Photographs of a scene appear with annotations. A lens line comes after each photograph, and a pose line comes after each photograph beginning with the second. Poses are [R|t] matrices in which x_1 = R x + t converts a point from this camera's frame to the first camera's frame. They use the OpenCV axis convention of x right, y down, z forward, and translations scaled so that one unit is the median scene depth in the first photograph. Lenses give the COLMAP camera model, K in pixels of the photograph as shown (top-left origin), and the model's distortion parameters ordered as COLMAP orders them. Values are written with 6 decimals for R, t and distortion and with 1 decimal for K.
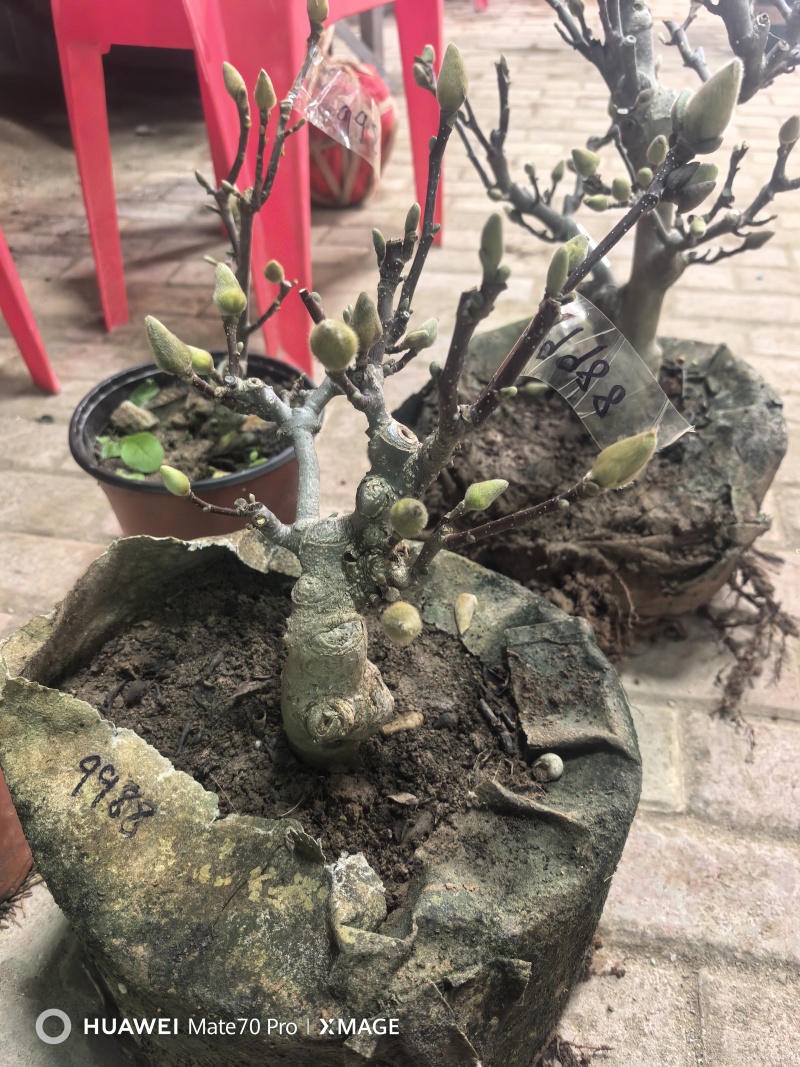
lens RADIAL K [[734.7, 0, 393.0], [0, 734.7, 488.0], [0, 0, 1]] dist [-0.017326, -0.004604]
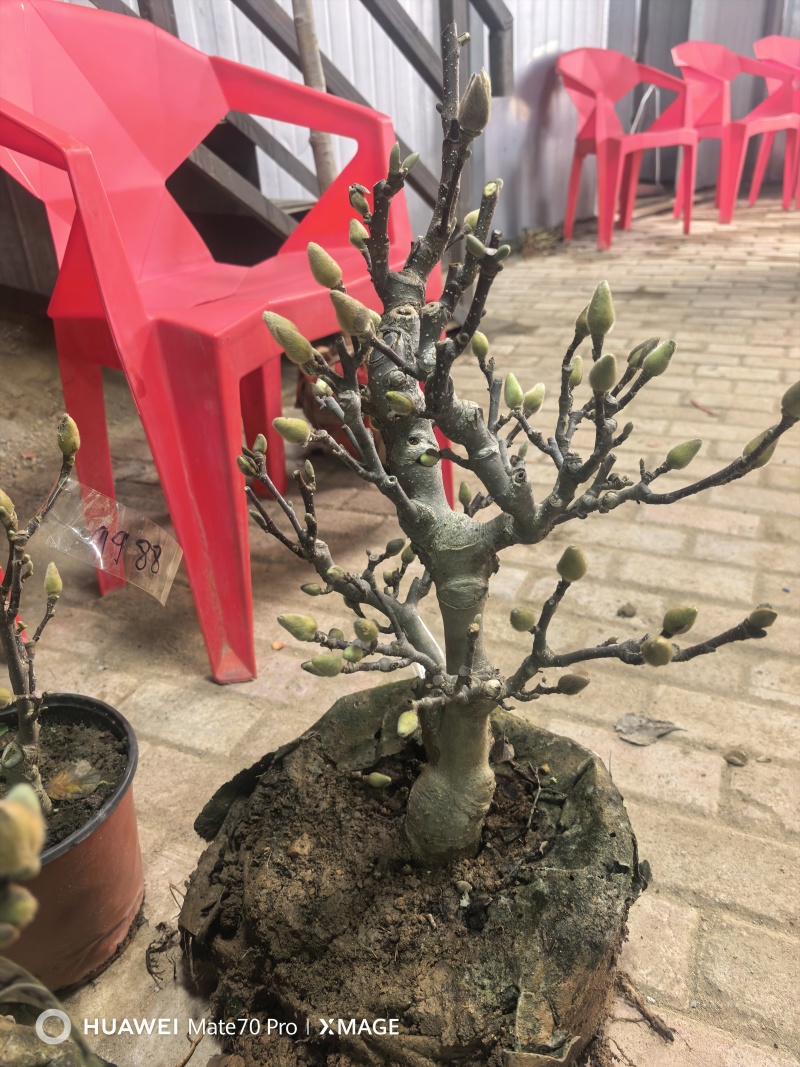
lens RADIAL K [[734.7, 0, 400.8], [0, 734.7, 534.4], [0, 0, 1]] dist [-0.017326, -0.004604]
pose [[0.981227, 0.072495, -0.178713, 0.428691], [-0.104316, 0.978910, -0.175652, -0.328971], [0.162210, 0.190997, 0.968095, 0.104693]]
